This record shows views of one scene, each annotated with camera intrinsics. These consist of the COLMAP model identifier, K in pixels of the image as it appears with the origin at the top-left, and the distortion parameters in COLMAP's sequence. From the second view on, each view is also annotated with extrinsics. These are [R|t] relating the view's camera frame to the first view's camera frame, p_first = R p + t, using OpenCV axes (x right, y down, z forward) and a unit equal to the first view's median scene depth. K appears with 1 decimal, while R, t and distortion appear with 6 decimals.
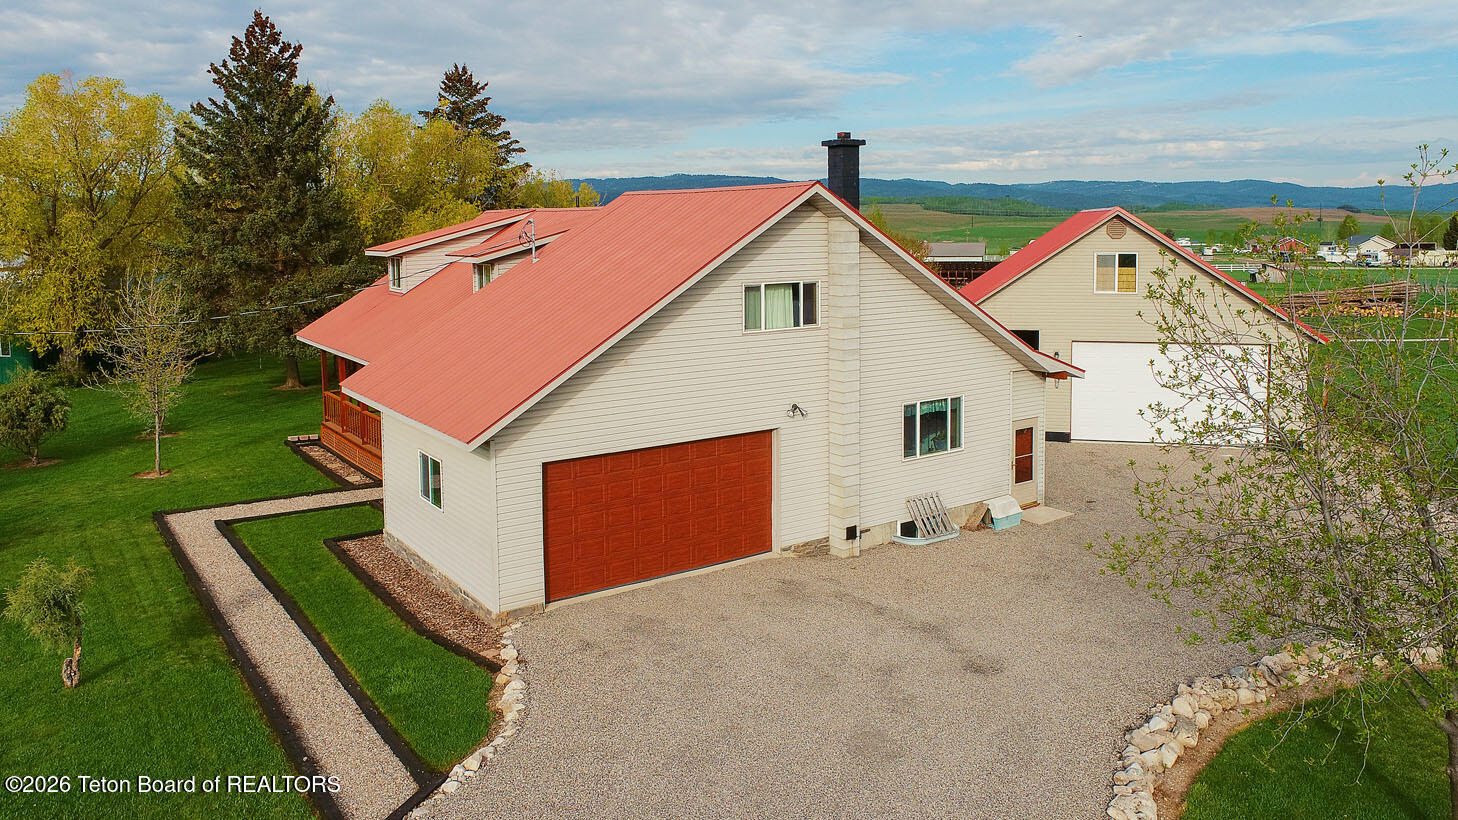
lens RADIAL K [[1058.2, 0, 687.9], [0, 1058.2, 309.8], [0, 0, 1]] dist [-0.016191, 0.000770]
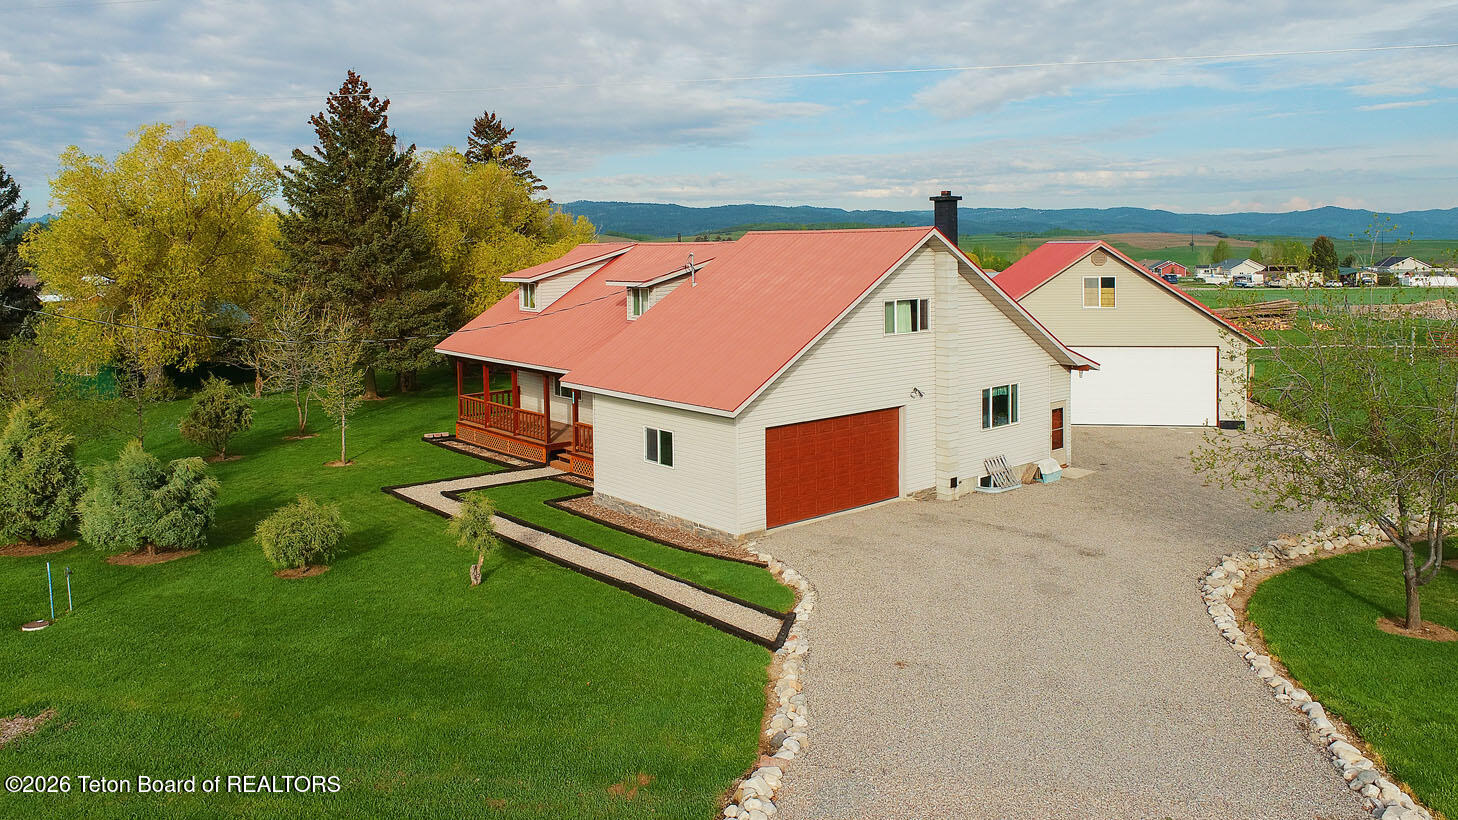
lens RADIAL K [[1065.6, 0, 653.3], [0, 1065.6, 294.2], [0, 0, 1]] dist [-0.010590, -0.007781]
pose [[0.997025, -0.006421, 0.076813, -0.286535], [0.009347, 0.999242, -0.037785, 0.013998], [-0.076512, 0.038391, 0.996329, -0.296984]]
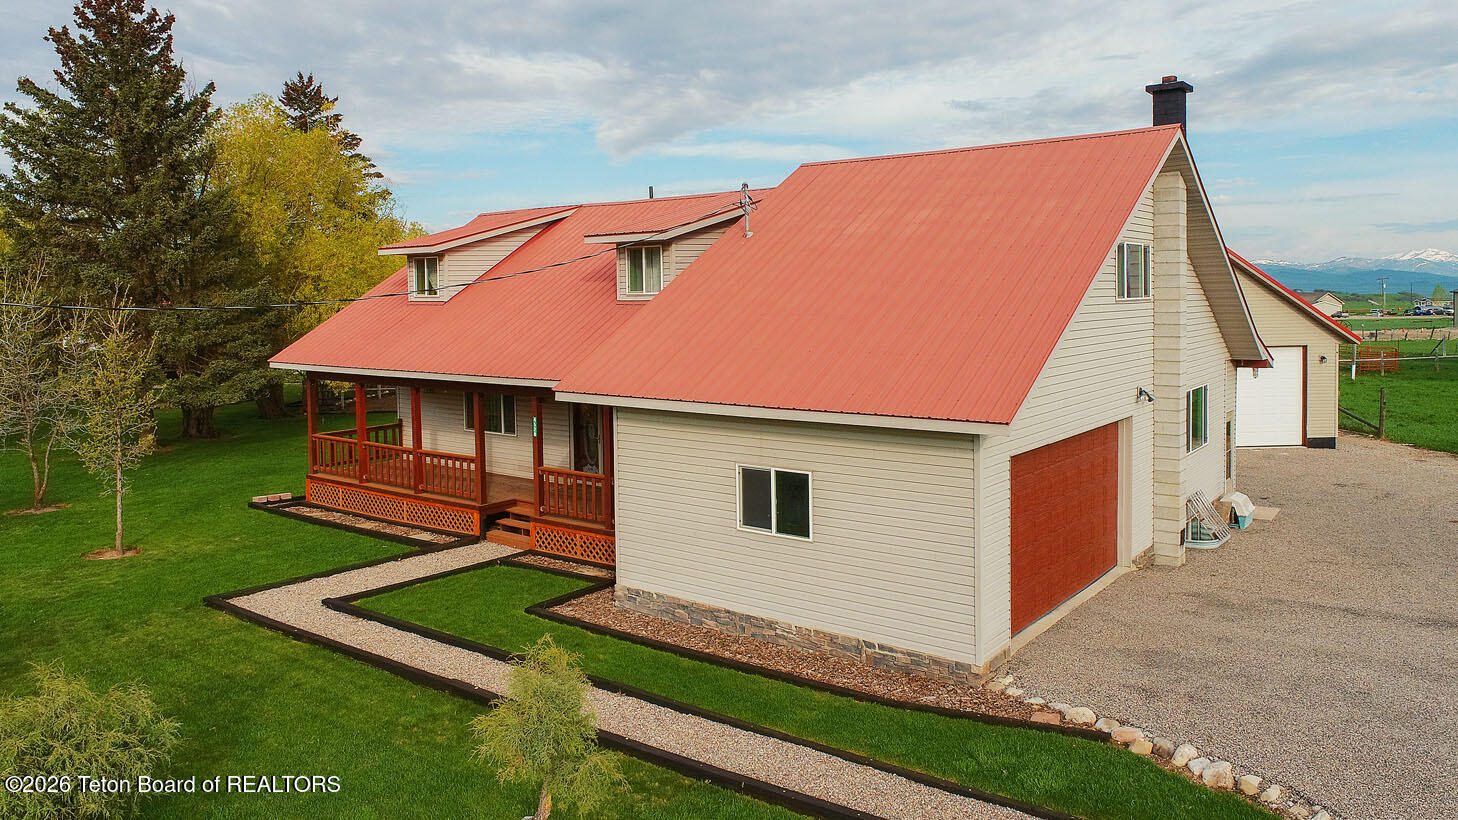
lens RADIAL K [[1025.2, 0, 661.0], [0, 1025.2, 347.6], [0, 0, 1]] dist [-0.006307, 0.003092]
pose [[0.952861, -0.015988, 0.302985, -0.430976], [0.027733, 0.999020, -0.034500, 0.061990], [-0.302136, 0.041276, 0.952371, 0.275806]]
